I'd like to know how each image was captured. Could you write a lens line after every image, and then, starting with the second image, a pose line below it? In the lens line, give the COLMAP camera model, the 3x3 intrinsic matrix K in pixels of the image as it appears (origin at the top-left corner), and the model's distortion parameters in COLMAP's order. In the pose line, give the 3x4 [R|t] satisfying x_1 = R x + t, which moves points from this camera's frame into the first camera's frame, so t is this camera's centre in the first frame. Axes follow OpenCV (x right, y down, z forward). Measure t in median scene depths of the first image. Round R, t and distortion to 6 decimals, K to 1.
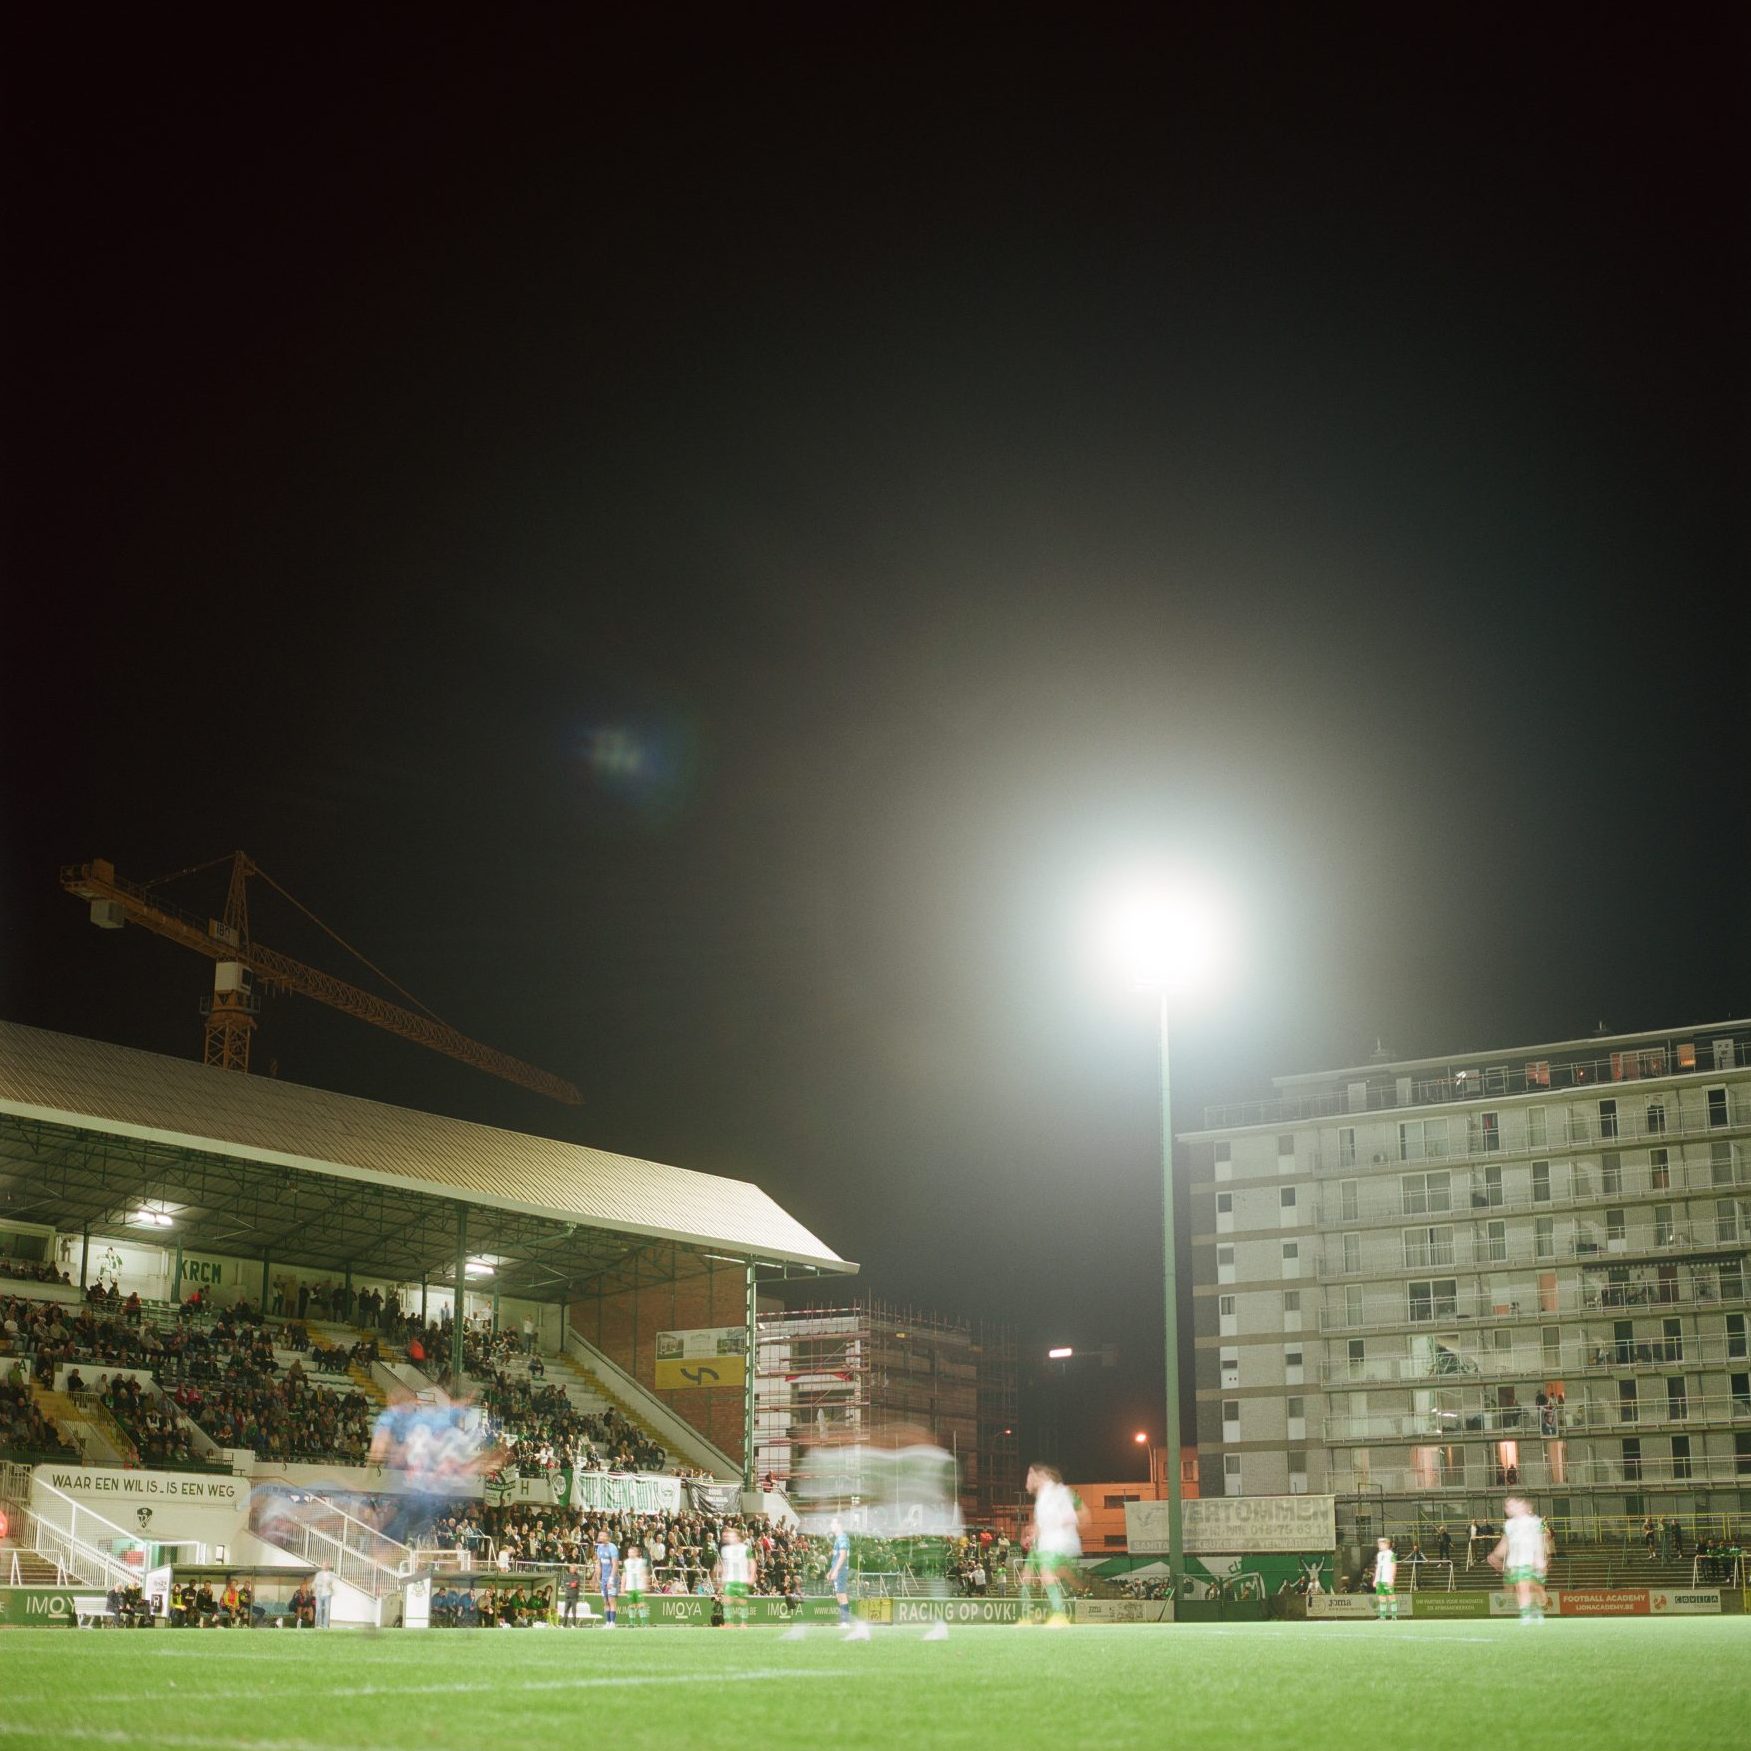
lens RADIAL K [[2678.5, 0, 757.8], [0, 2678.5, 873.4], [0, 0, 1]] dist [-0.129604, 0.172643]
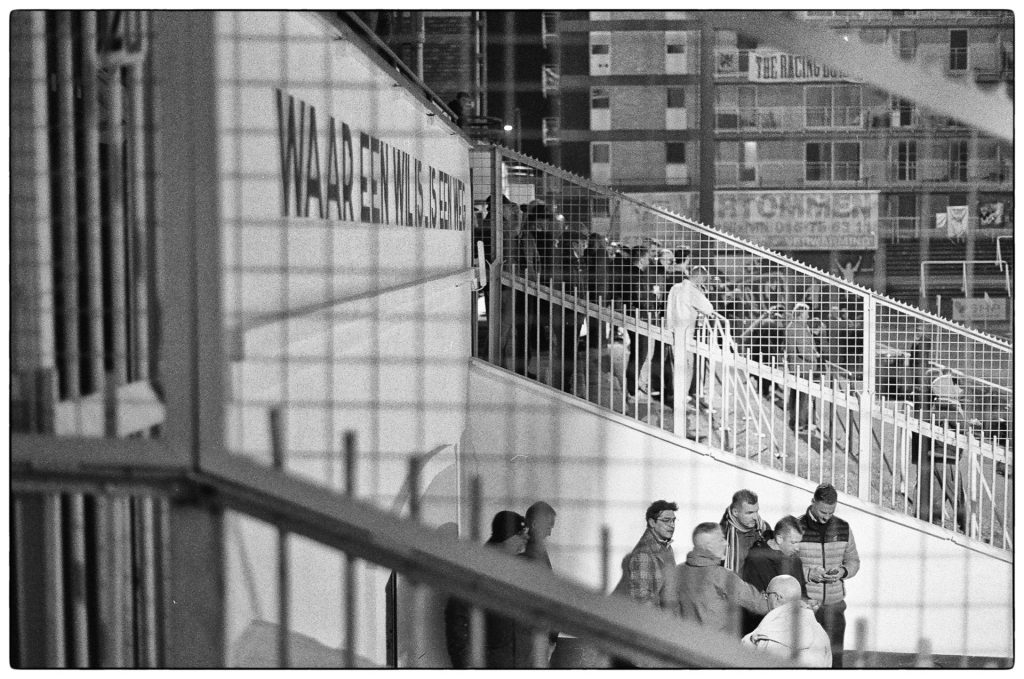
lens RADIAL K [[1535.7, 0, 457.5], [0, 1535.7, 339.8], [0, 0, 1]] dist [-0.004868, -0.325294]
pose [[0.829890, -0.053172, 0.555387, -0.201791], [-0.137066, 0.945511, 0.295334, 0.142911], [-0.540828, -0.321219, 0.777382, 0.632866]]
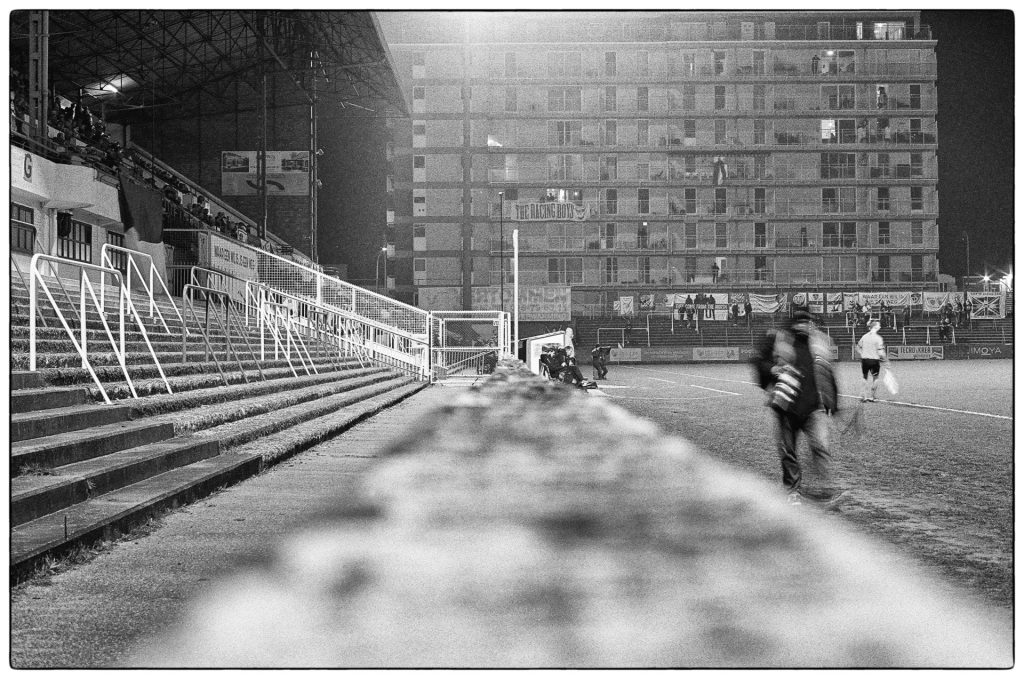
lens RADIAL K [[1535.7, 0, 457.5], [0, 1535.7, 339.8], [0, 0, 1]] dist [-0.004868, -0.325294]
pose [[0.809103, -0.004756, 0.587648, -0.361443], [-0.147873, 0.966145, 0.211419, 0.082057], [-0.568759, -0.257957, 0.781007, 0.316353]]
